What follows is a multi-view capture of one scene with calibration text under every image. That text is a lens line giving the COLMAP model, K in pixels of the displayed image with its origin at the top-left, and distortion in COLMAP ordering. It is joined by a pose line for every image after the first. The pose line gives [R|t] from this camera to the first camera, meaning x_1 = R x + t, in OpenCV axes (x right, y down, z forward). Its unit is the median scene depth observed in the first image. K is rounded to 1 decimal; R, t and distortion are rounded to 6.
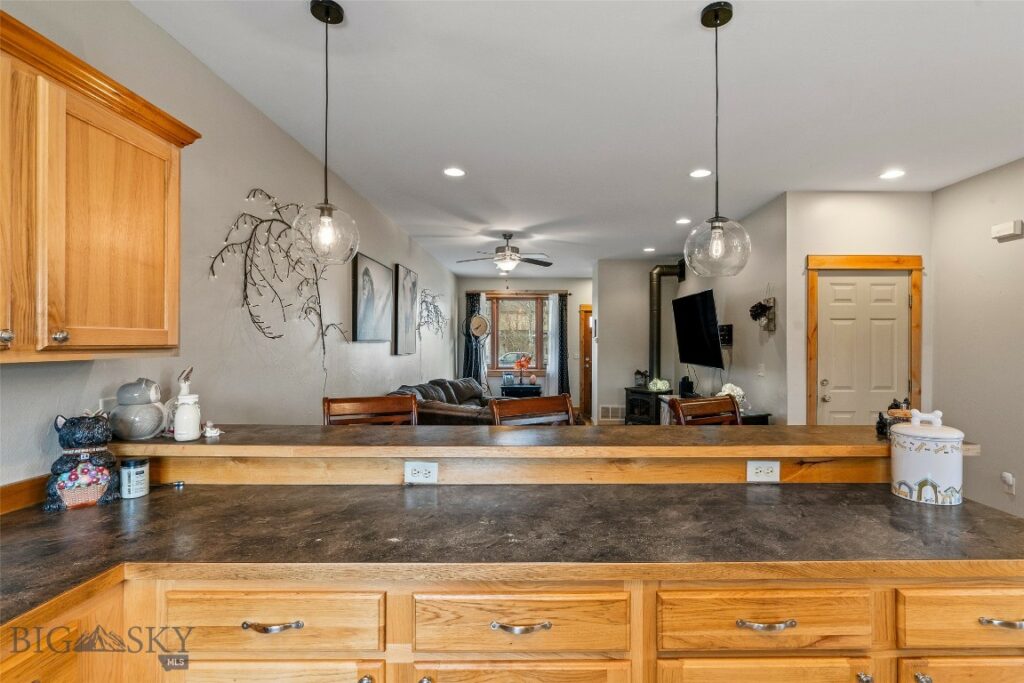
lens RADIAL K [[480.6, 0, 536.6], [0, 480.6, 340.5], [0, 0, 1]] dist [-0.001844, -0.000086]
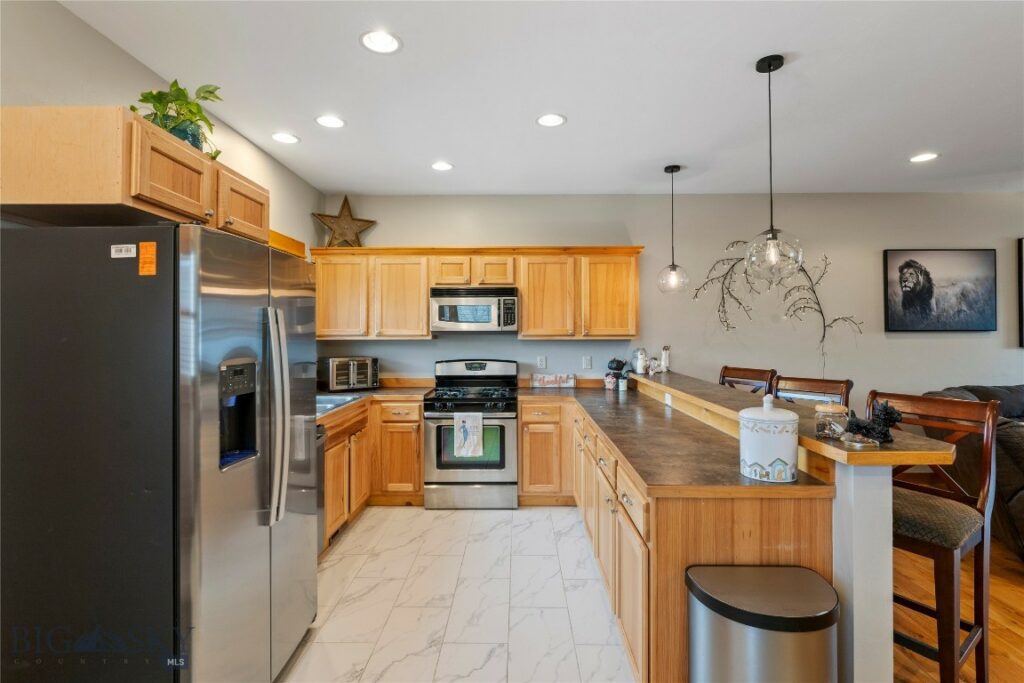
lens RADIAL K [[496.8, 0, 512.9], [0, 496.8, 328.6], [0, 0, 1]] dist [-0.010579, -0.000248]
pose [[-0.023068, -0.011568, -0.999667, 0.763392], [0.009938, 0.999881, -0.011800, 0.000910], [0.999684, -0.010207, -0.022951, 0.172022]]
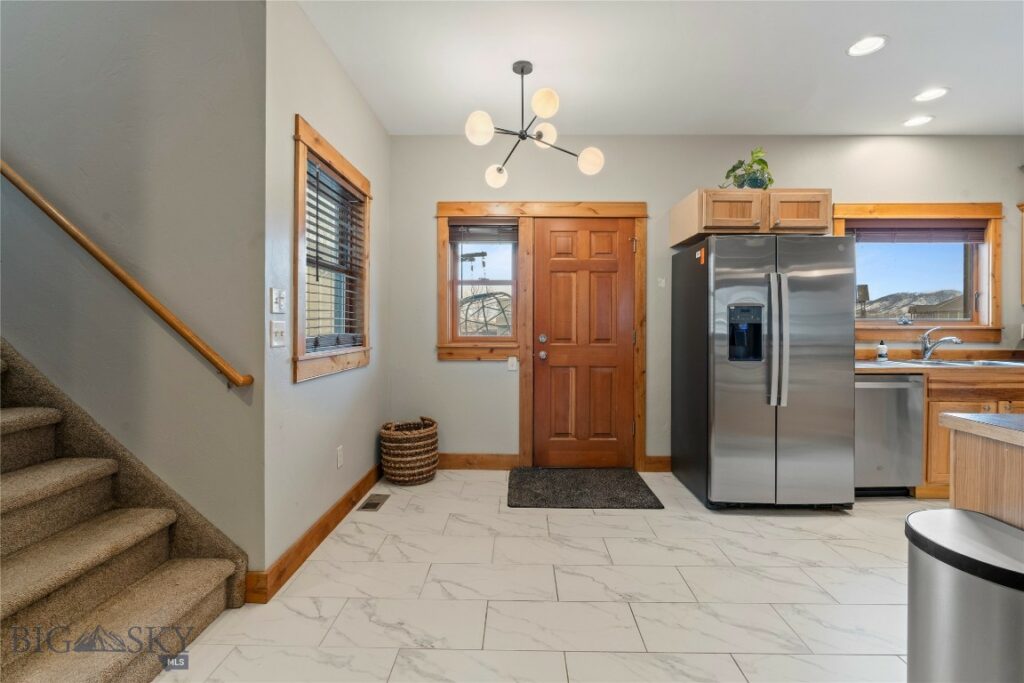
lens RADIAL K [[465.3, 0, 514.7], [0, 465.3, 327.8], [0, 0, 1]] dist [-0.002498, 0.000010]
pose [[-0.999786, -0.004034, 0.020281, 0.685548], [-0.004041, 0.999992, -0.000326, 0.059132], [-0.020280, -0.000408, -0.999794, 0.653547]]
